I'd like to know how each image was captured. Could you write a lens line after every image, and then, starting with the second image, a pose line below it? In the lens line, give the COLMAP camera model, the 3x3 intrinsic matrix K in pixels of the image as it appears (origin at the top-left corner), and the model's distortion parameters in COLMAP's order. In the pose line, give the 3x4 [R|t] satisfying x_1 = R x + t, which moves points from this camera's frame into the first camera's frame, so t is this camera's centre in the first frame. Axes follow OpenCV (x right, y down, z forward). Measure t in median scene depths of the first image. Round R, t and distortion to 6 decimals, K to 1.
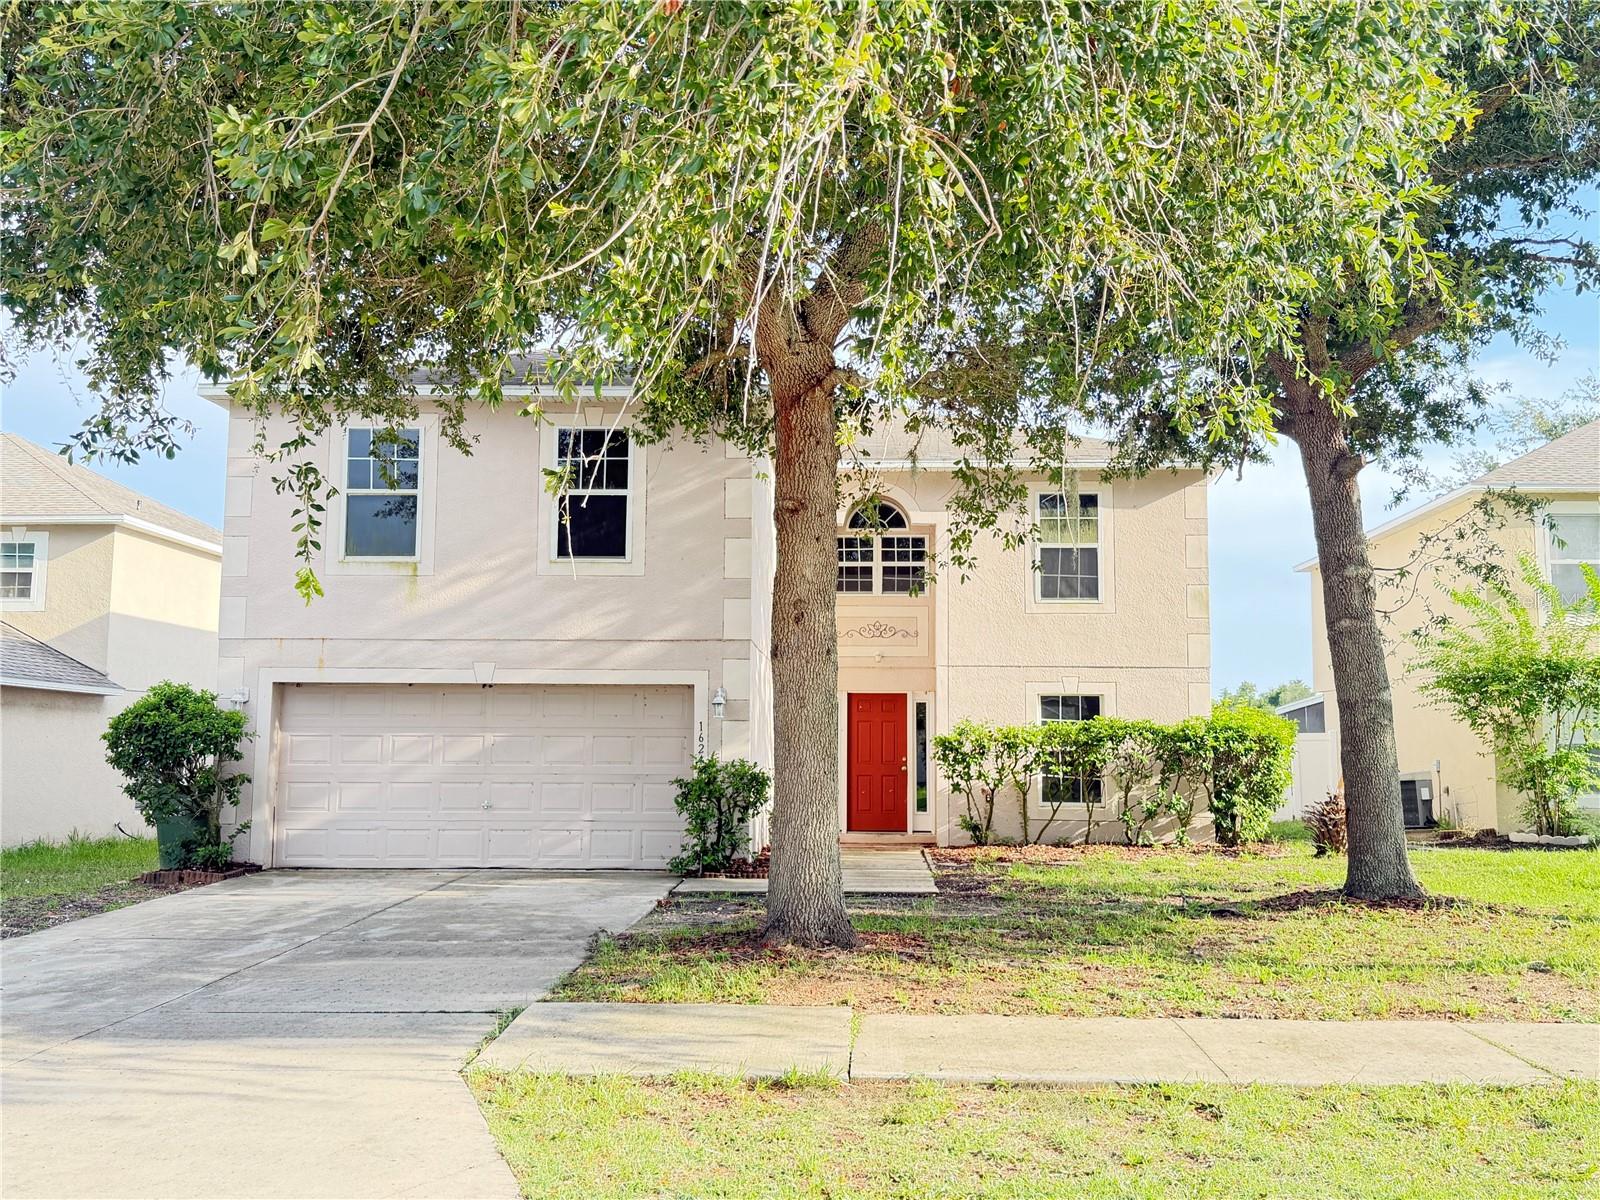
lens RADIAL K [[1531.0, 0, 800.0], [0, 1531.0, 600.0], [0, 0, 1]] dist [0.003071, -0.002804]
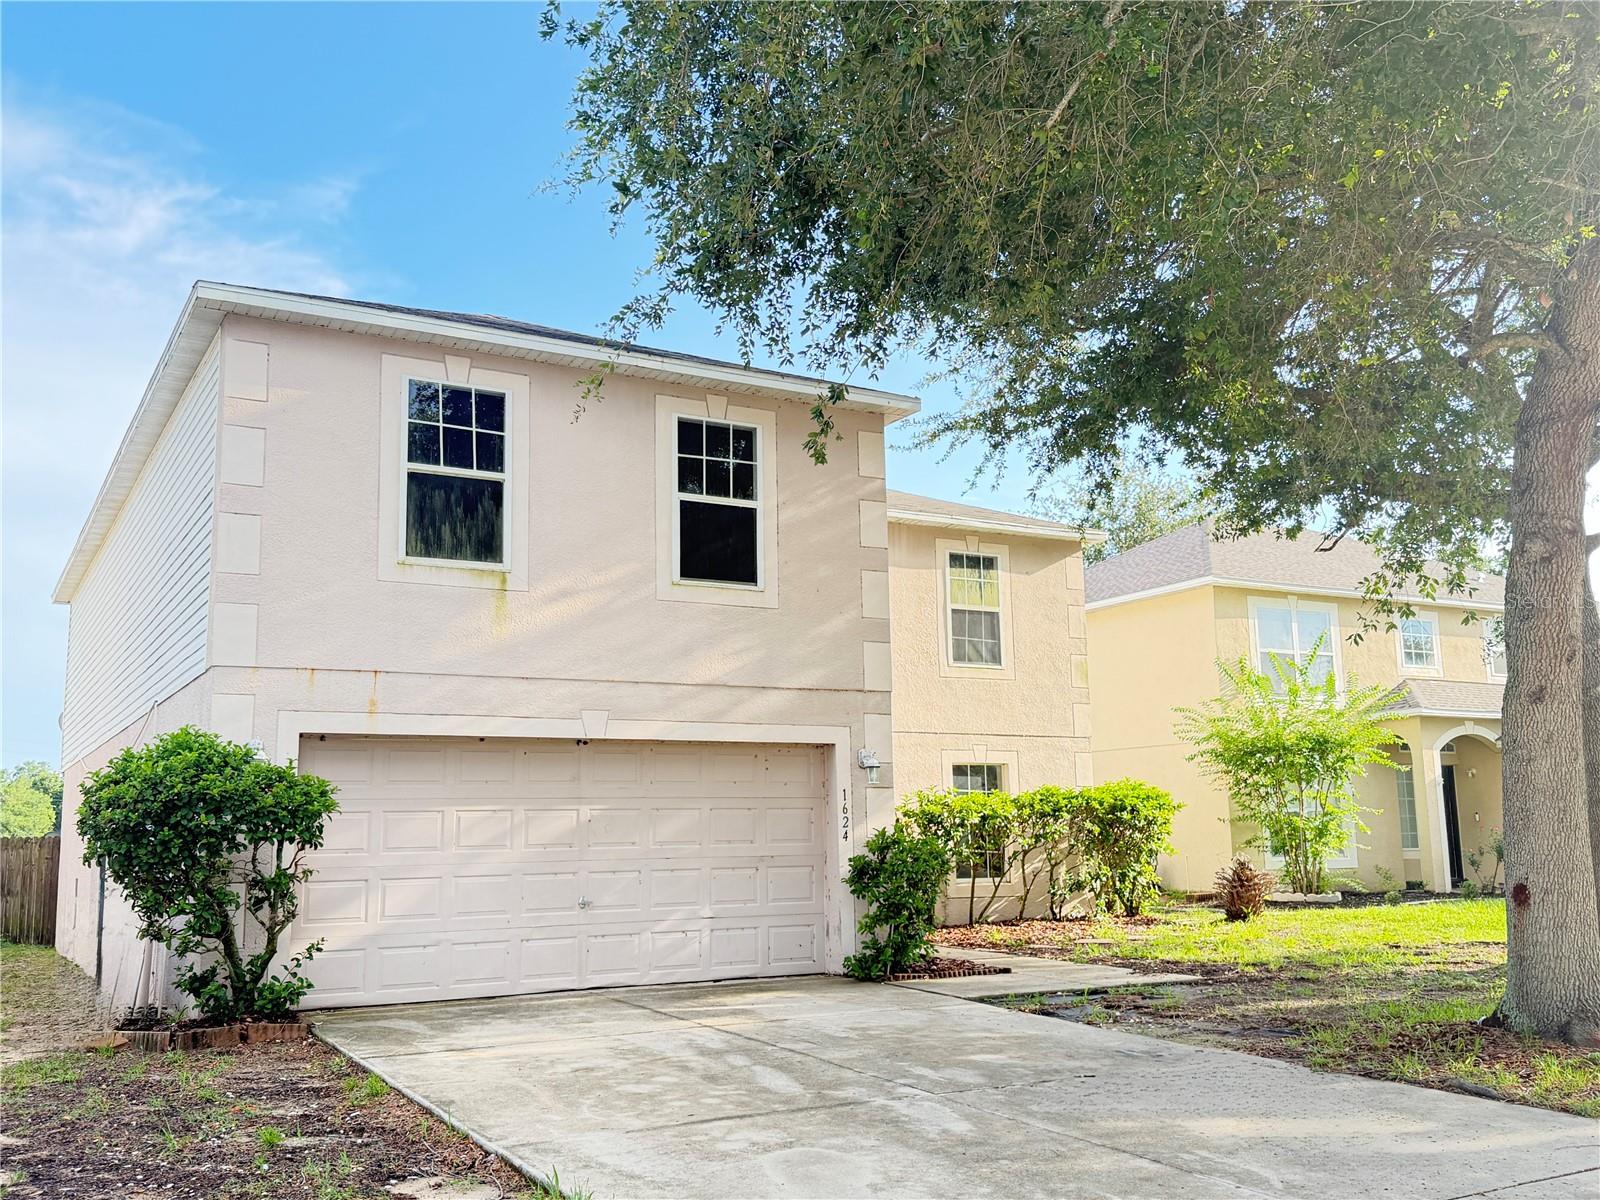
lens RADIAL K [[1531.0, 0, 800.0], [0, 1531.0, 600.0], [0, 0, 1]] dist [0.003071, -0.002804]
pose [[0.839710, 0.064204, 0.539226, -0.525326], [-0.032762, 0.997167, -0.067711, 0.034016], [-0.542045, 0.039191, 0.839435, 0.310706]]
